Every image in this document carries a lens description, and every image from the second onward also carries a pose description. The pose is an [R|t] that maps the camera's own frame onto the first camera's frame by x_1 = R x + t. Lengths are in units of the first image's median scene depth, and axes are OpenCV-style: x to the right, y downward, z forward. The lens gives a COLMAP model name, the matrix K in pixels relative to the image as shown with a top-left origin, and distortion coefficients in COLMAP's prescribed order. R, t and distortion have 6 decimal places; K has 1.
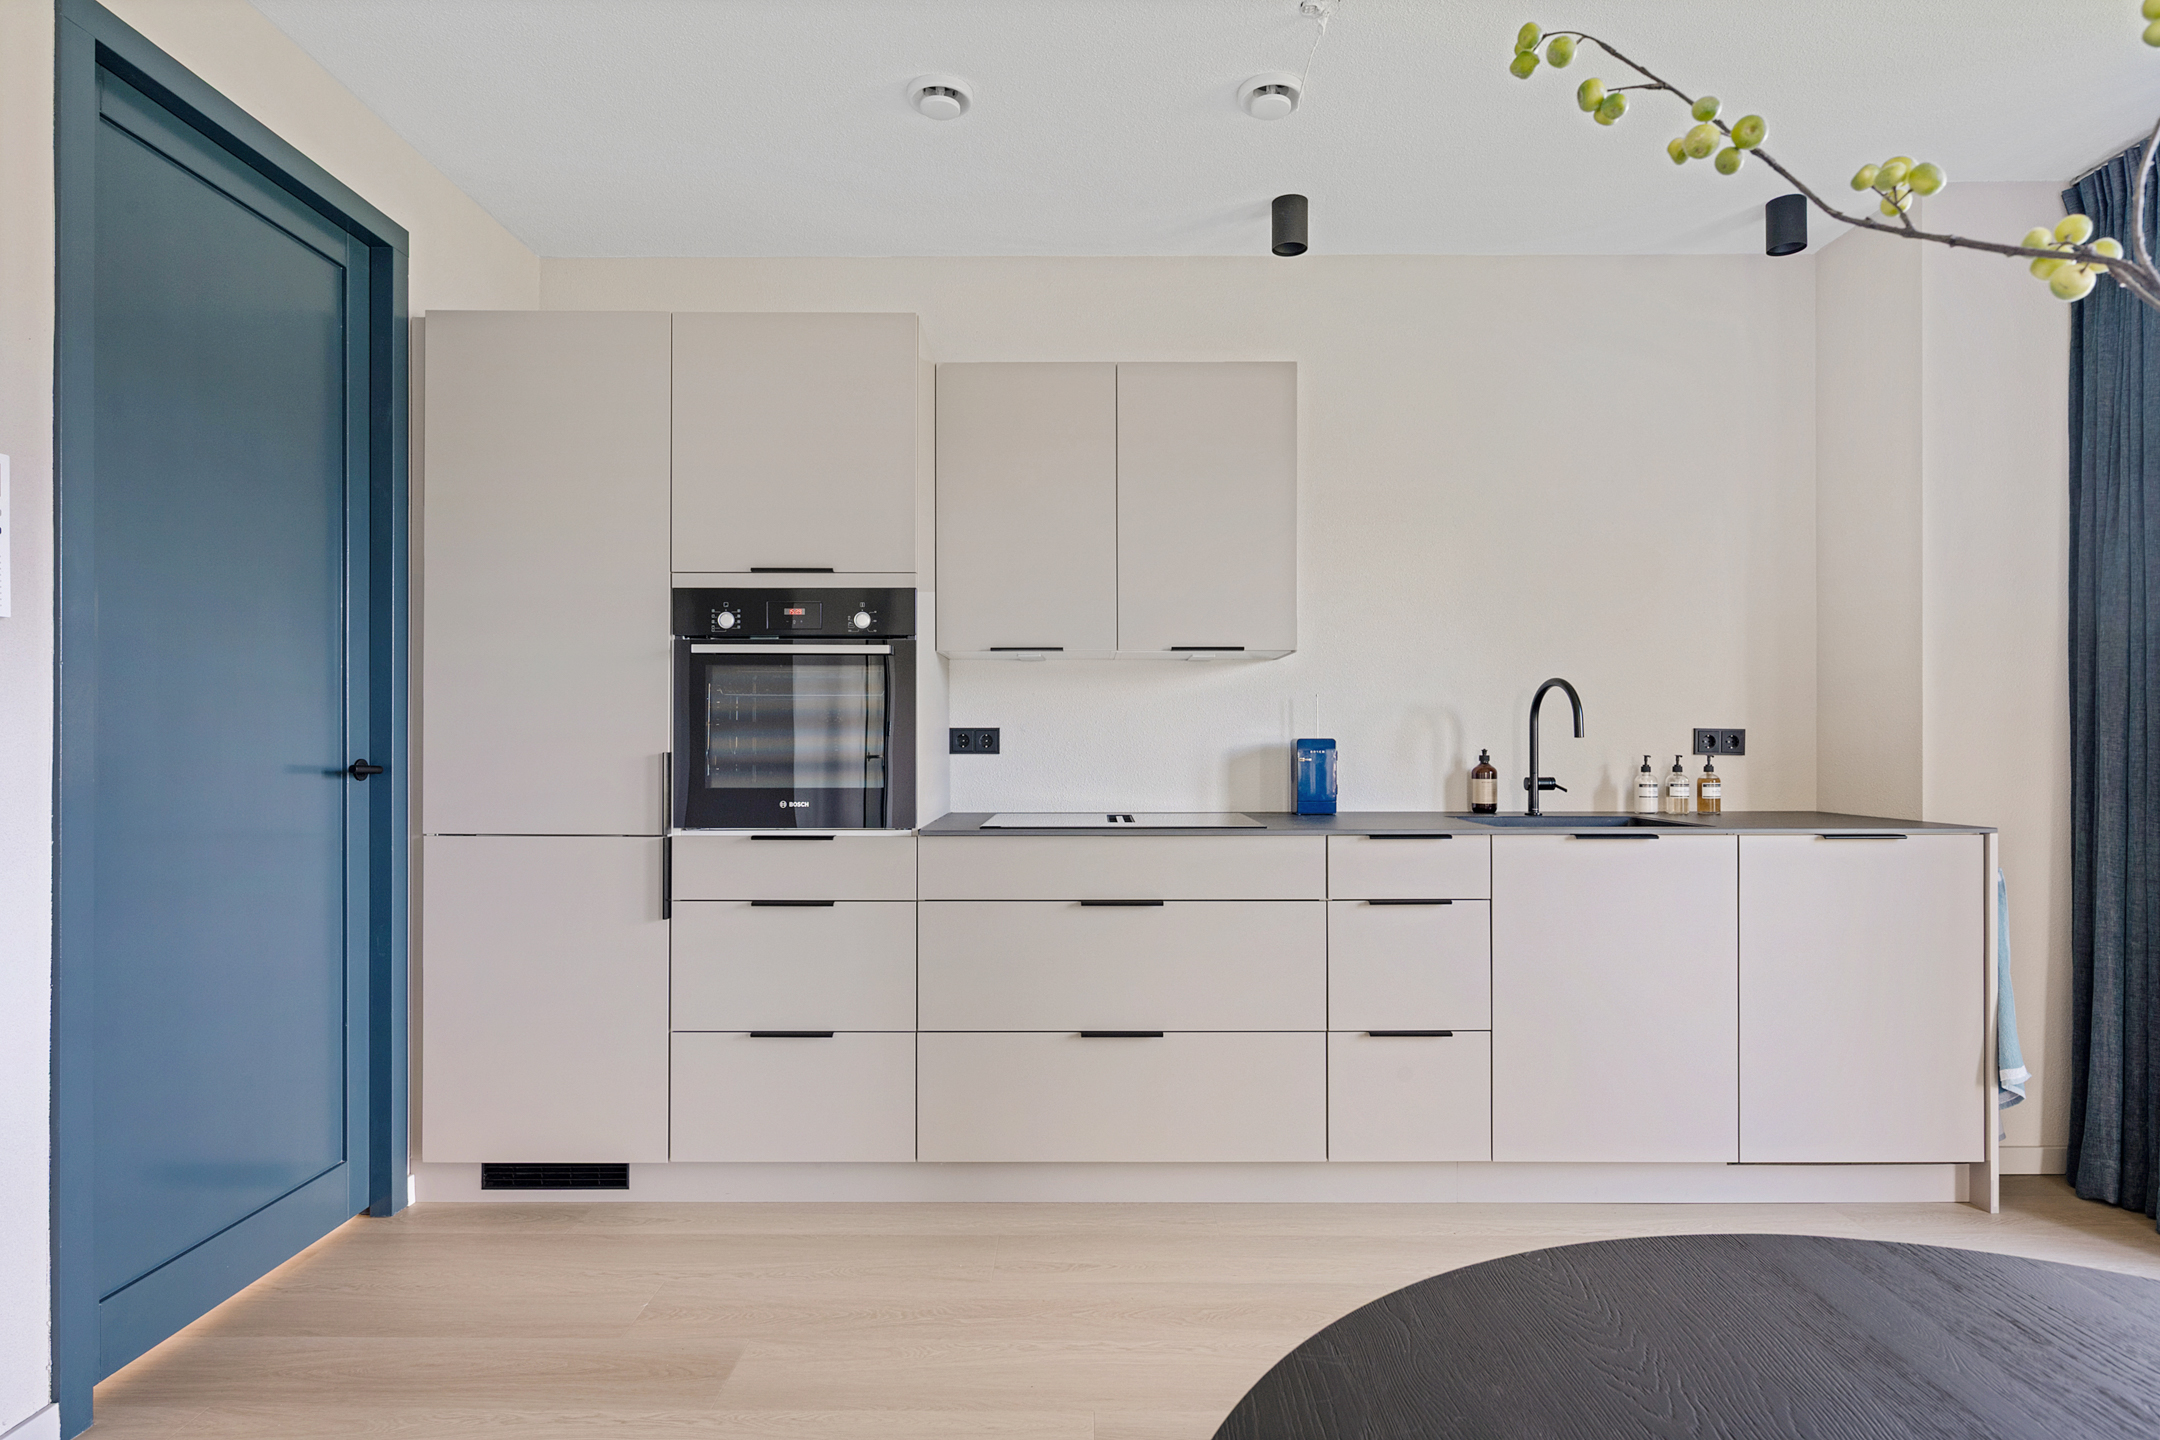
lens RADIAL K [[1167.1, 0, 1090.5], [0, 1167.1, 731.5], [0, 0, 1]] dist [-0.007922, 0.000170]
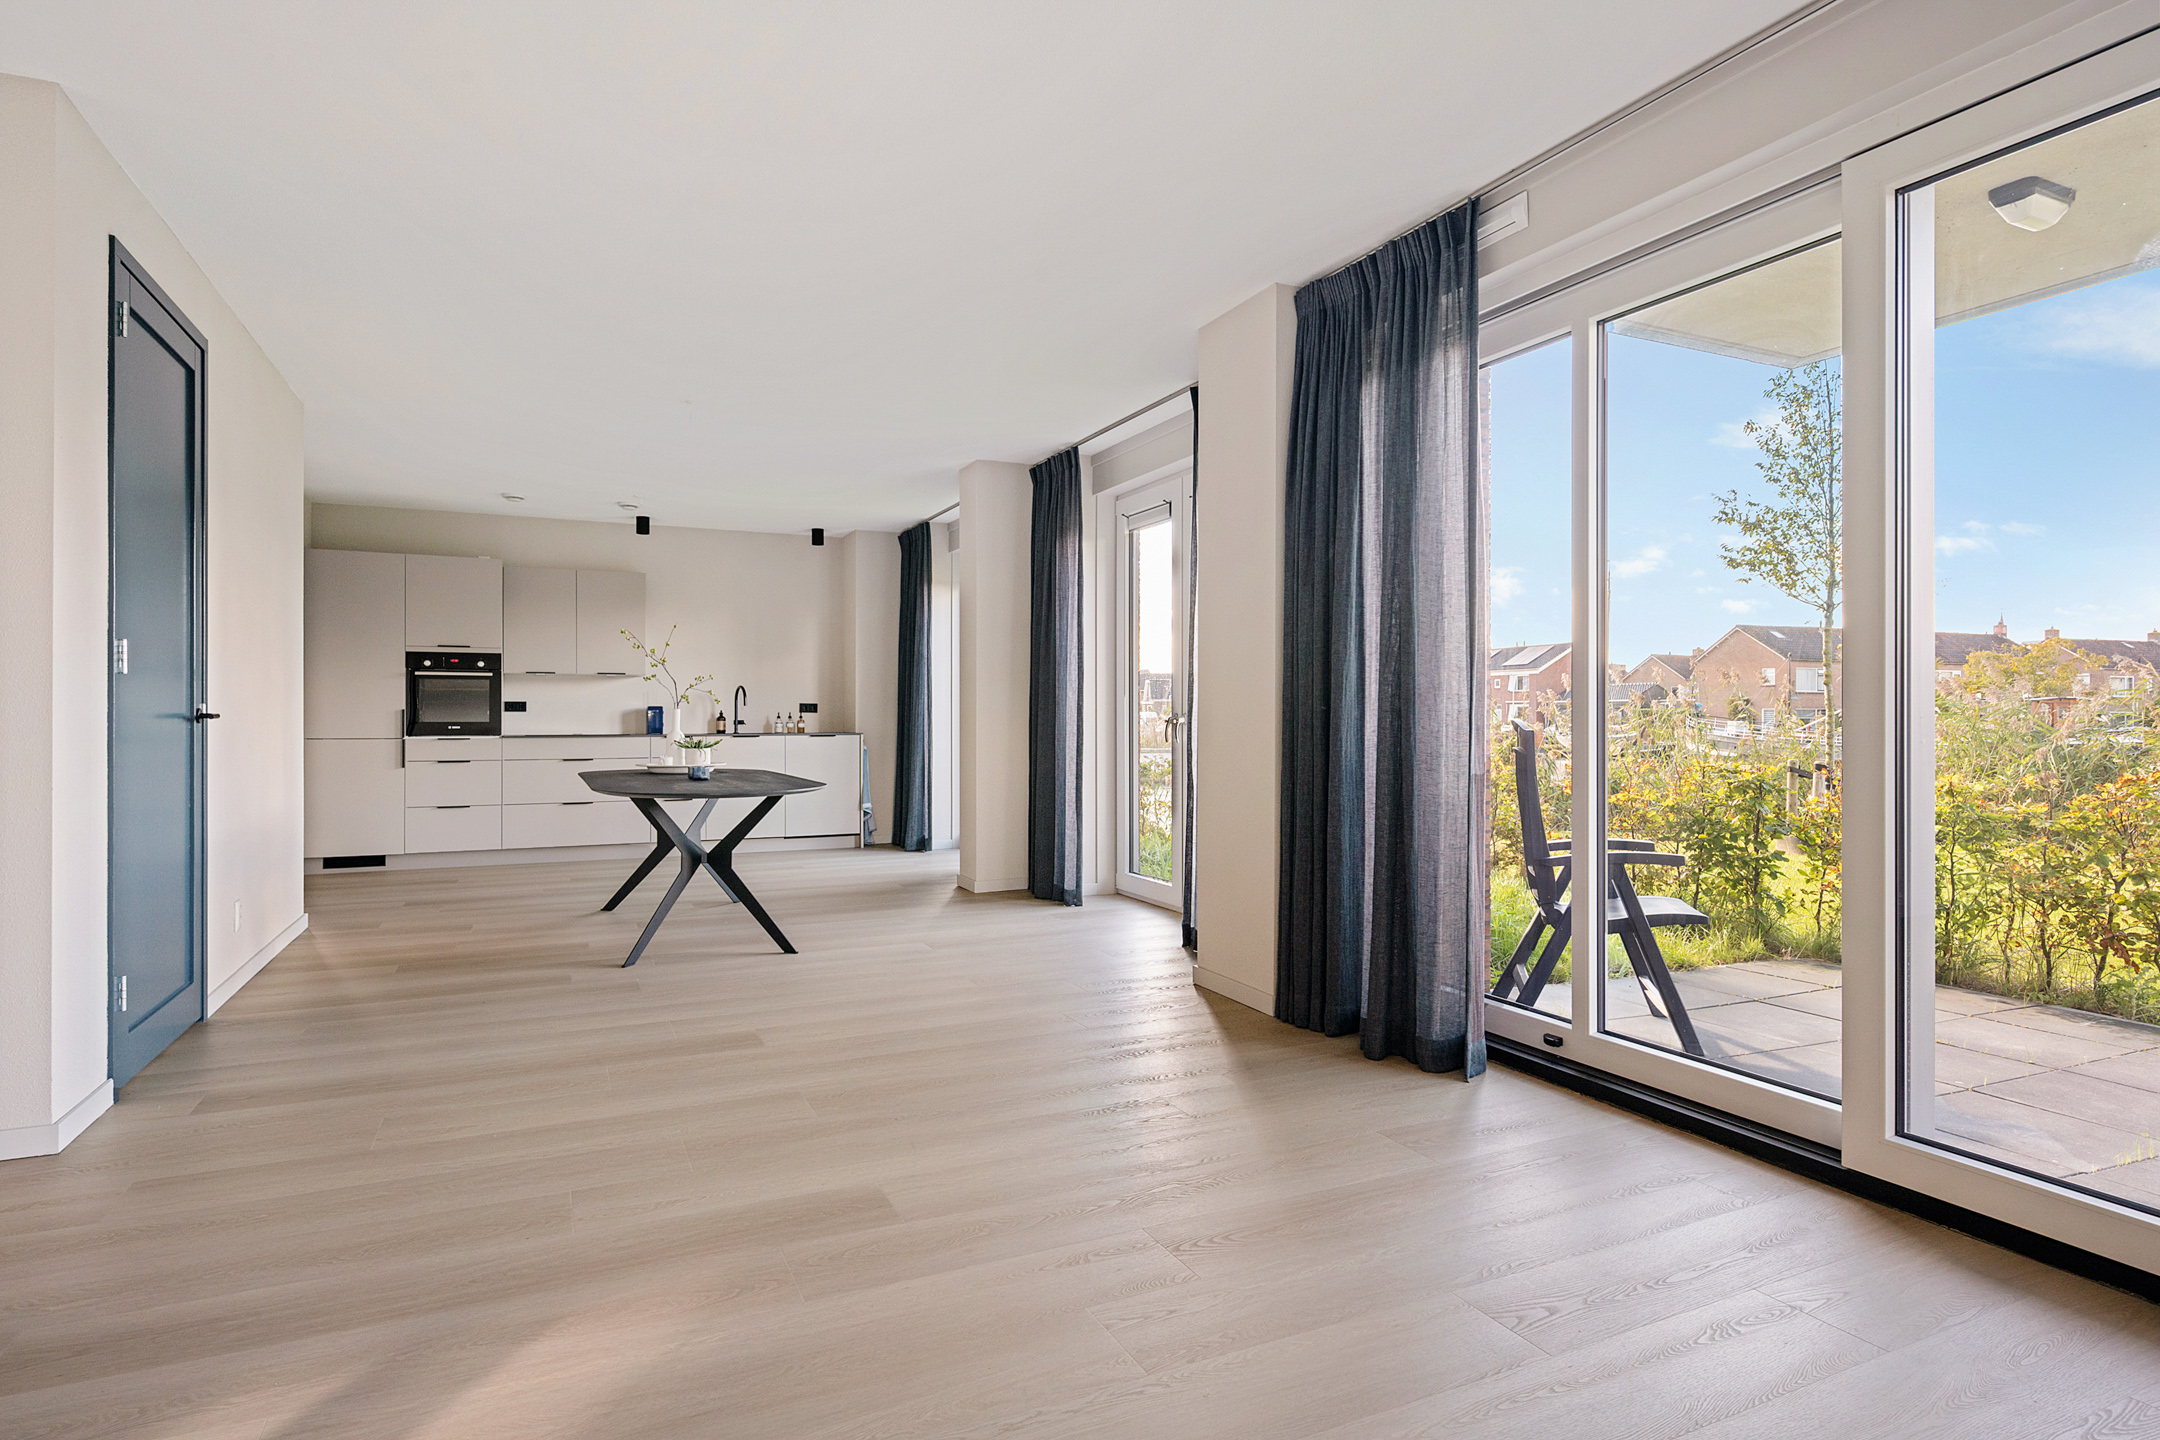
lens RADIAL K [[1167.1, 0, 1126.7], [0, 1167.1, 715.6], [0, 0, 1]] dist [-0.007922, 0.000170]
pose [[0.883822, -0.000206, 0.467823, -0.129466], [-0.000580, 0.999999, 0.001535, 0.027487], [-0.467823, -0.001628, 0.883821, -2.290832]]
